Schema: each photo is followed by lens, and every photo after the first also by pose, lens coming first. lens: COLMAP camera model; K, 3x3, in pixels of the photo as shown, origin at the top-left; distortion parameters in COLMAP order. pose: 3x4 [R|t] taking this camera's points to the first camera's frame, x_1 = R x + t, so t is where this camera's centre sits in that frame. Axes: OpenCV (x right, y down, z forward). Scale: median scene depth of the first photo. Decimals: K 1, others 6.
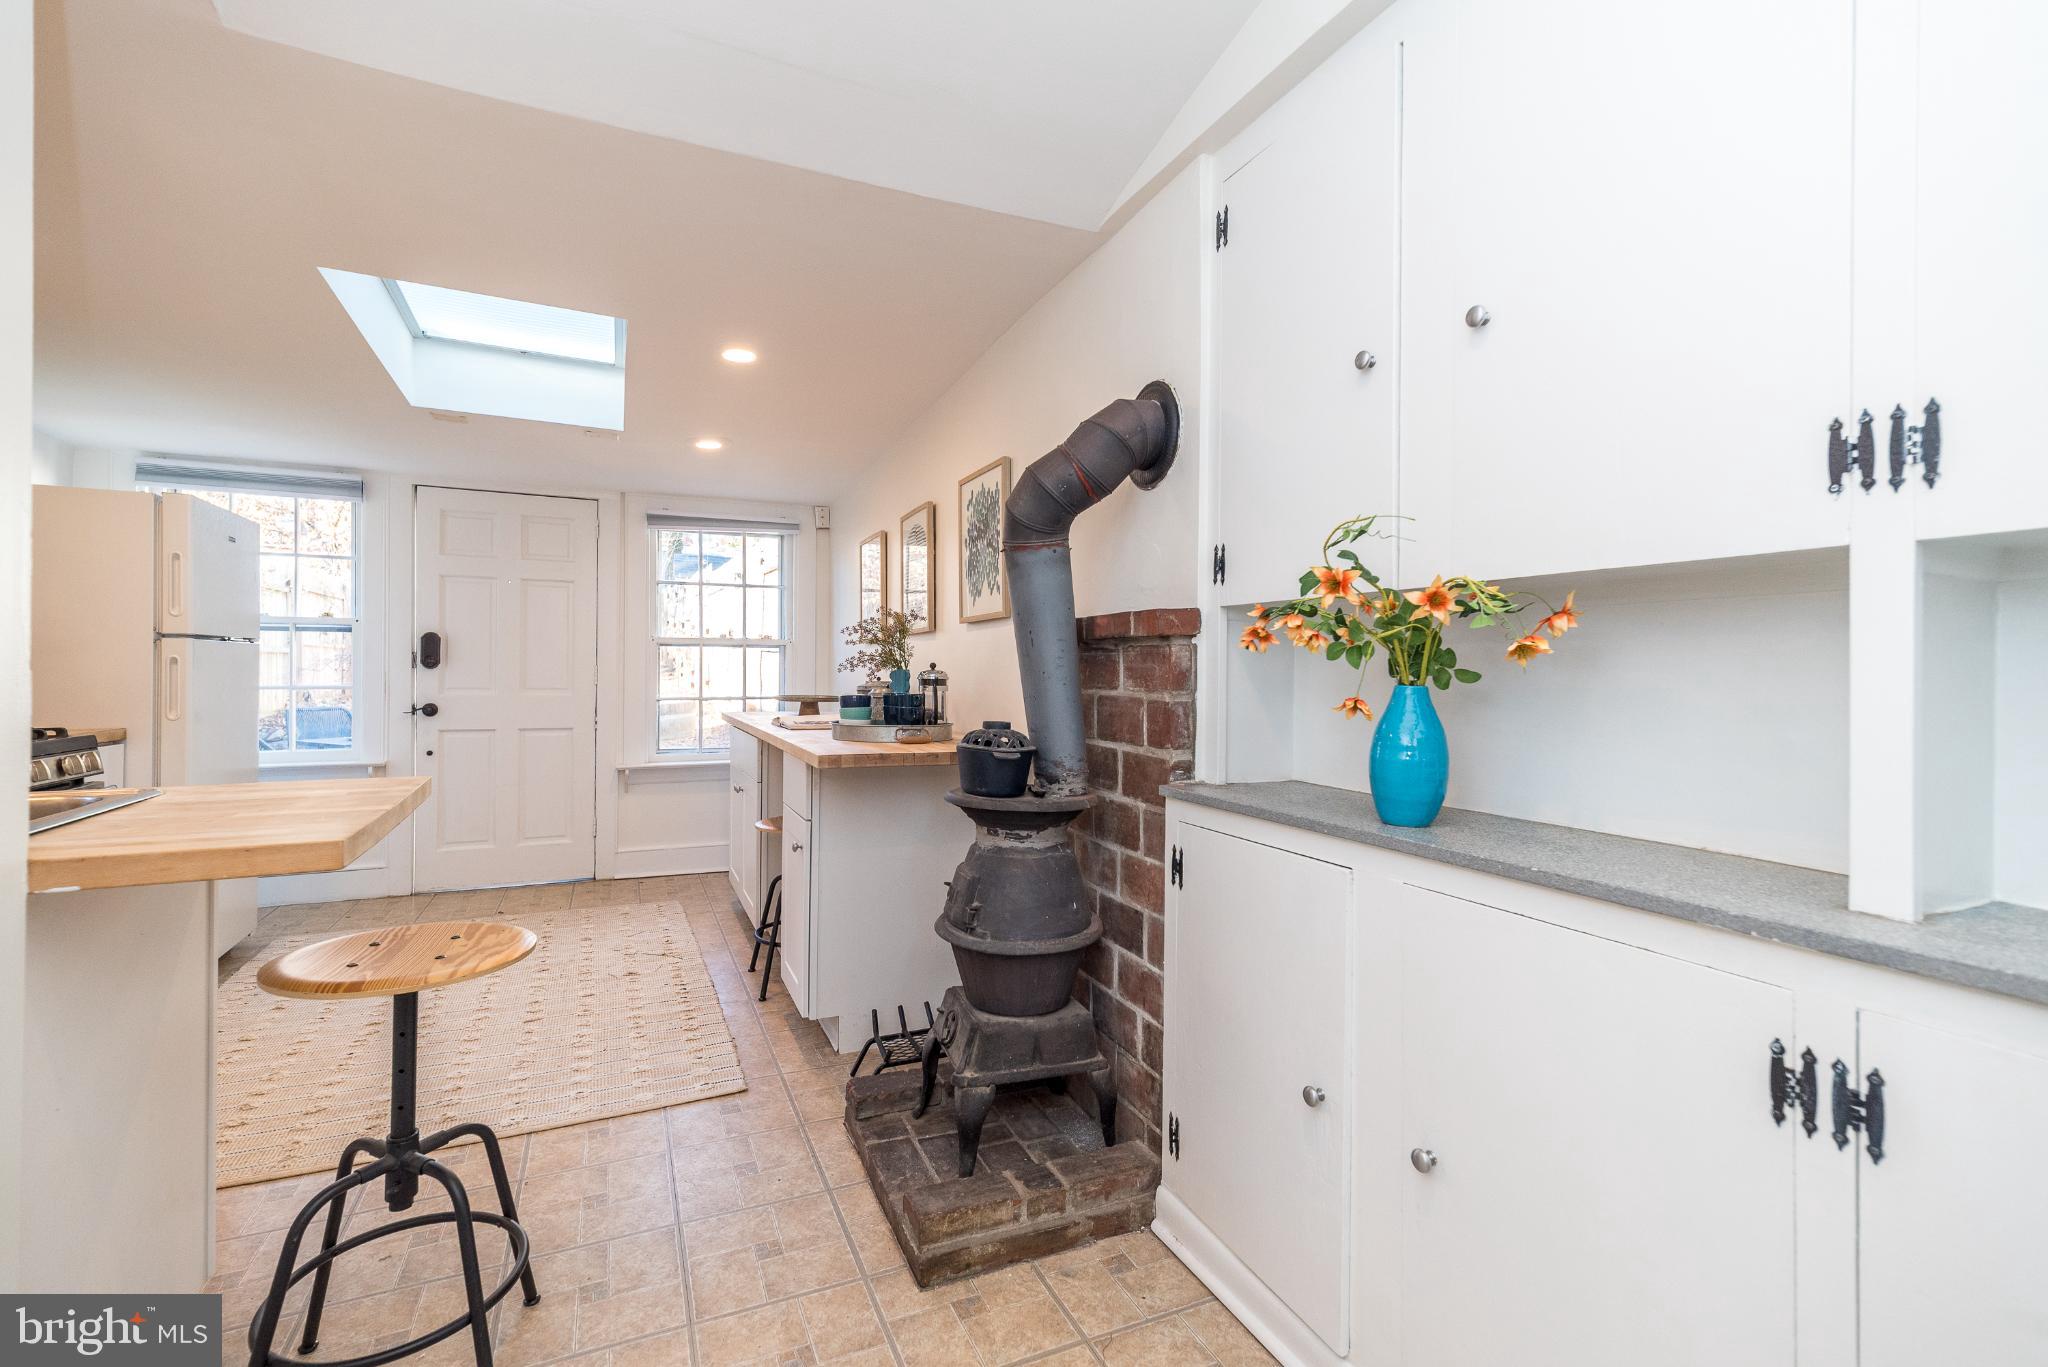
lens RADIAL K [[879.7, 0, 1026.8], [0, 879.7, 670.2], [0, 0, 1]] dist [0.002112, 0.000166]
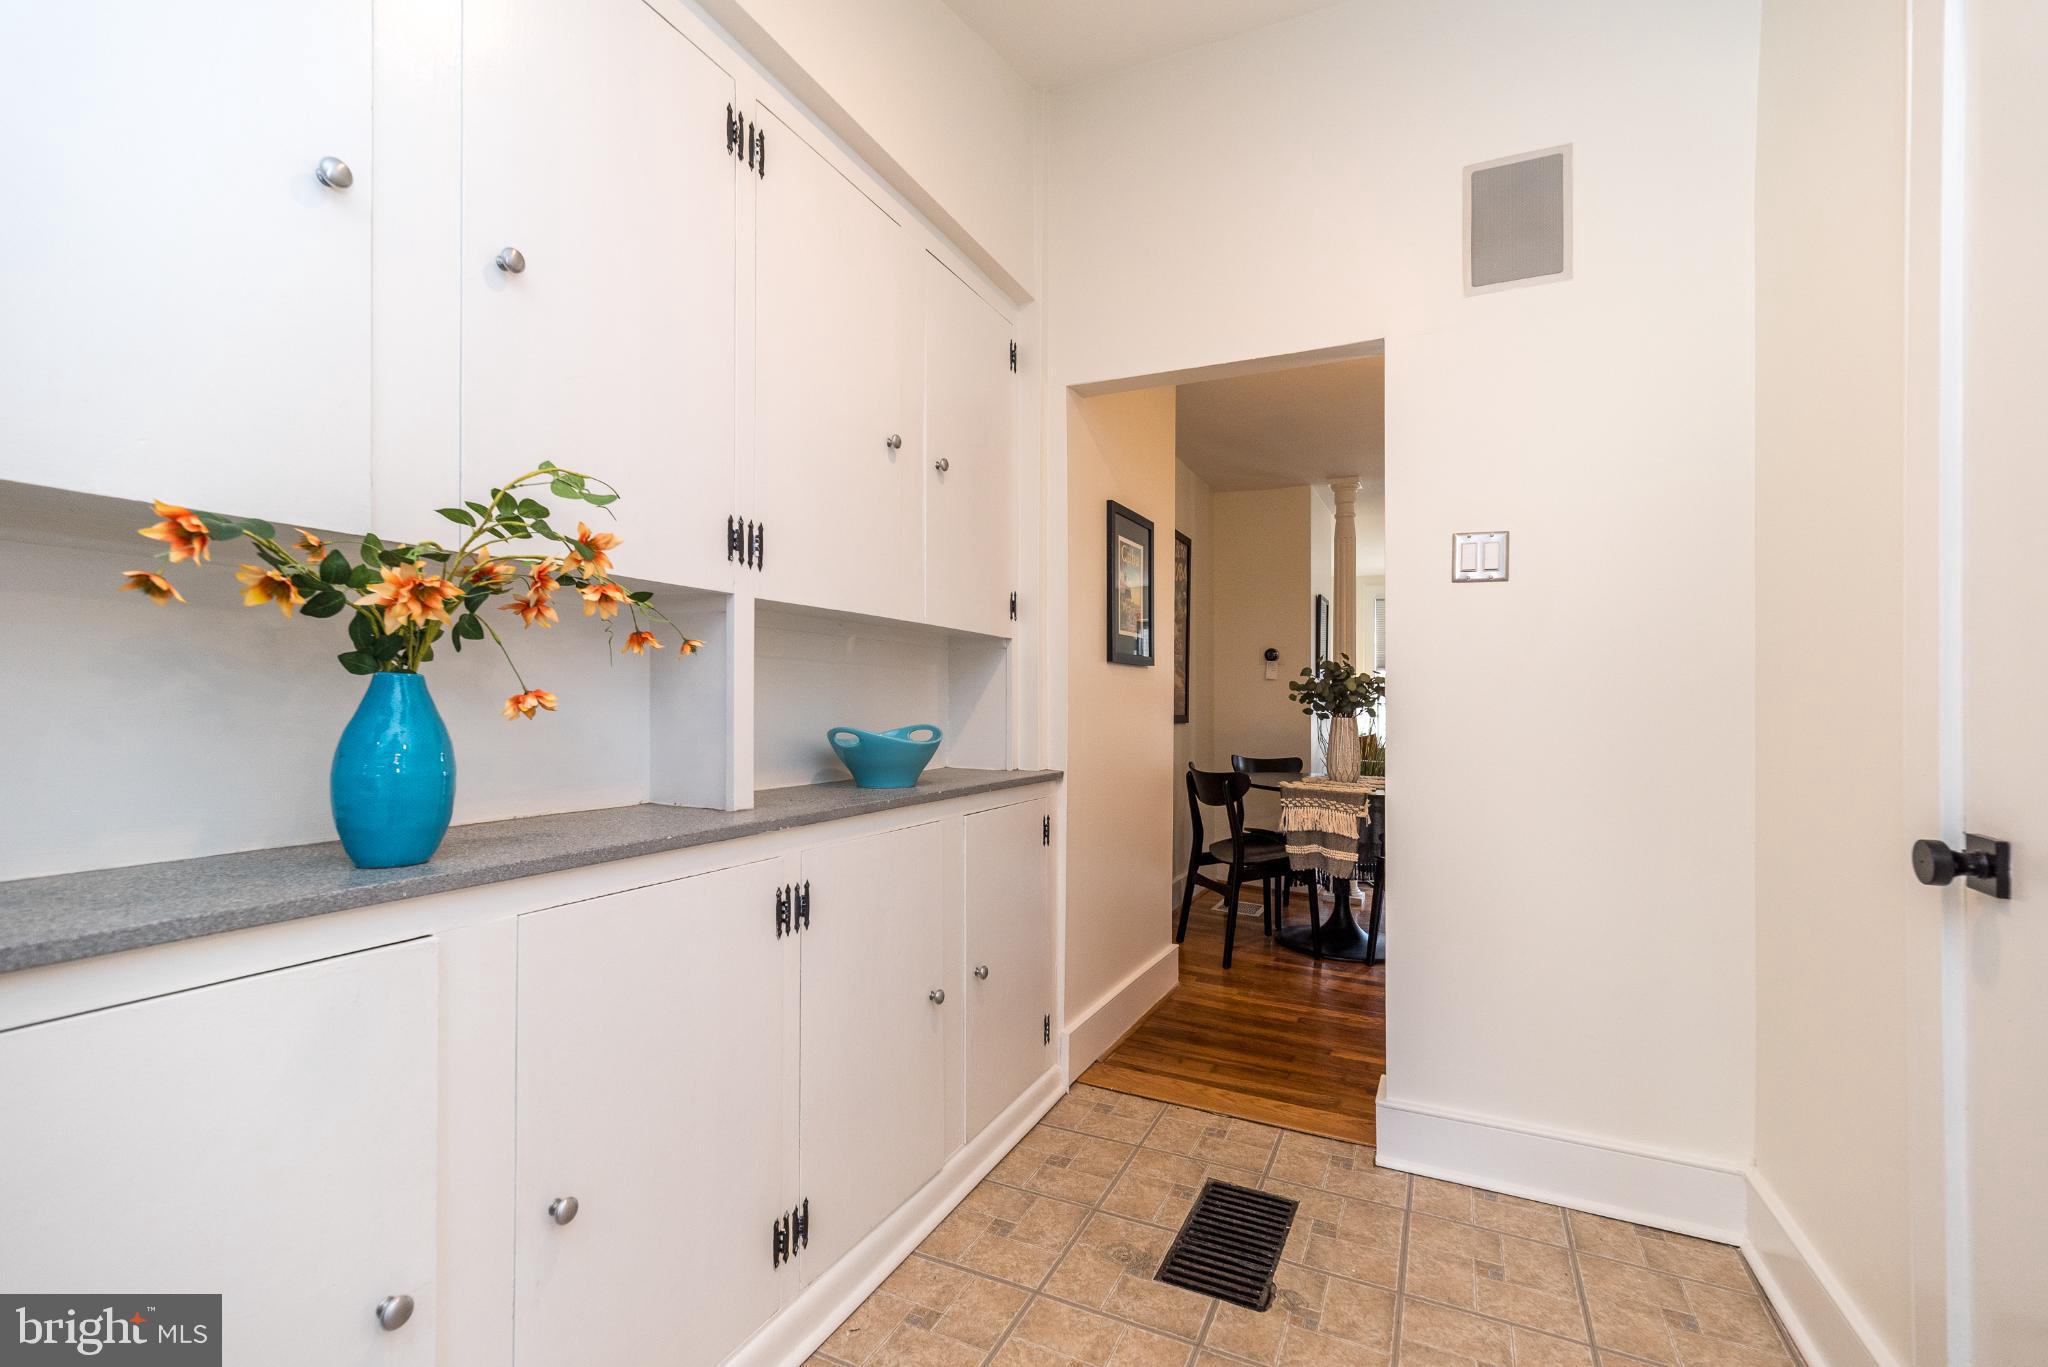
lens RADIAL K [[879.7, 0, 1026.8], [0, 879.7, 670.2], [0, 0, 1]] dist [0.002112, 0.000166]
pose [[-0.635887, 0.016373, 0.771609, -0.699248], [-0.007254, 0.999604, -0.027189, 0.044754], [-0.771748, -0.022886, -0.635516, 1.606259]]
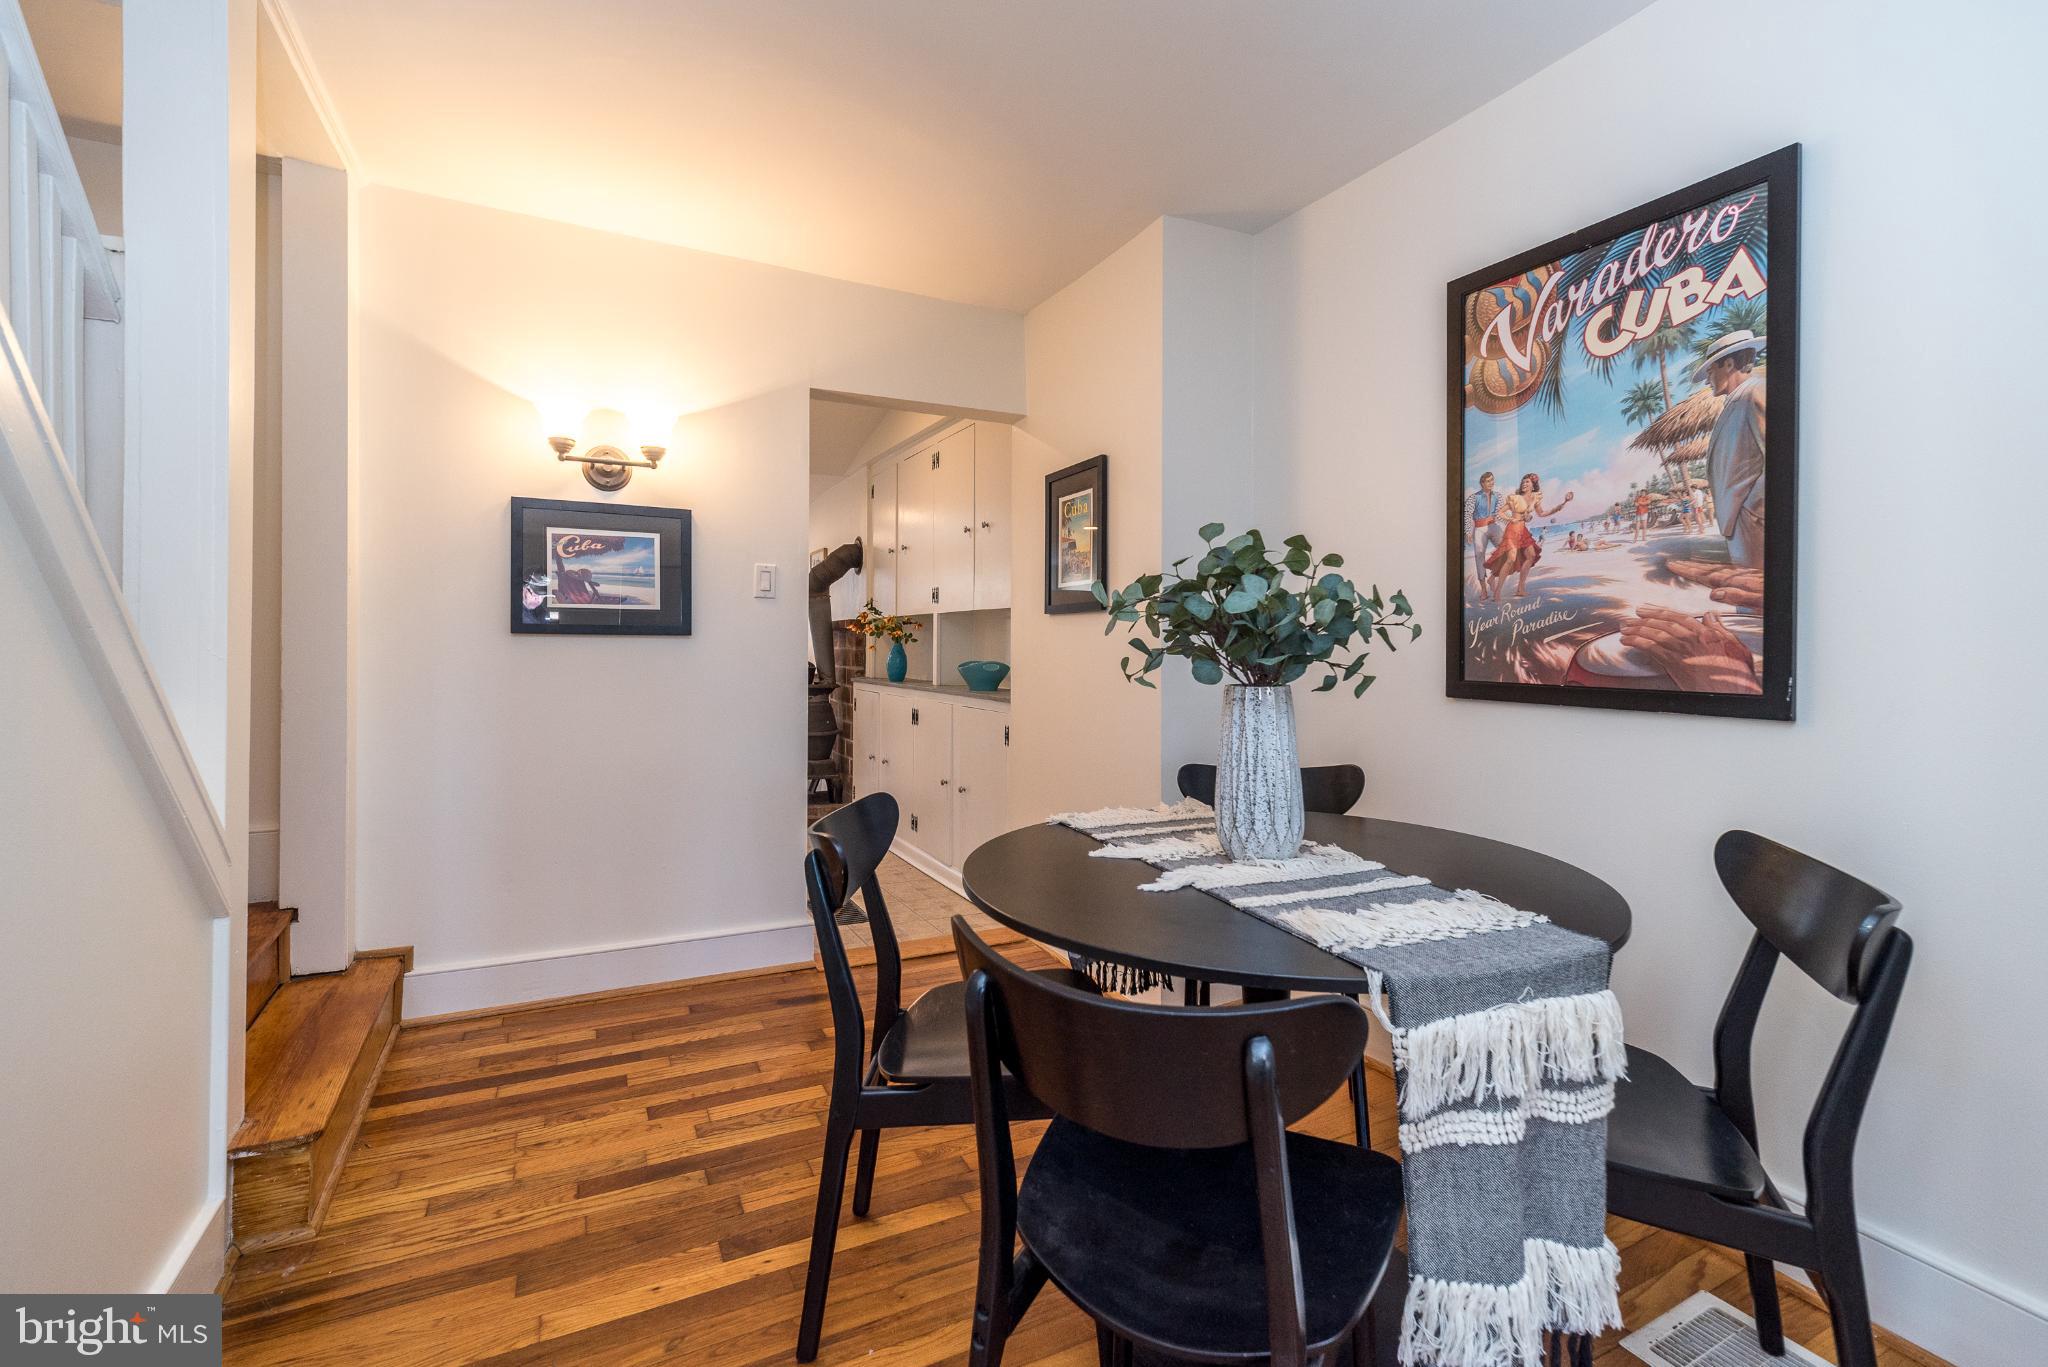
lens RADIAL K [[894.2, 0, 1019.2], [0, 894.2, 658.2], [0, 0, 1]] dist [0.003009, 0.000314]
pose [[0.998967, 0.008200, 0.044688, 1.188080], [-0.008438, 0.999951, 0.005137, 0.089319], [-0.044643, -0.005508, 0.998988, -4.202860]]
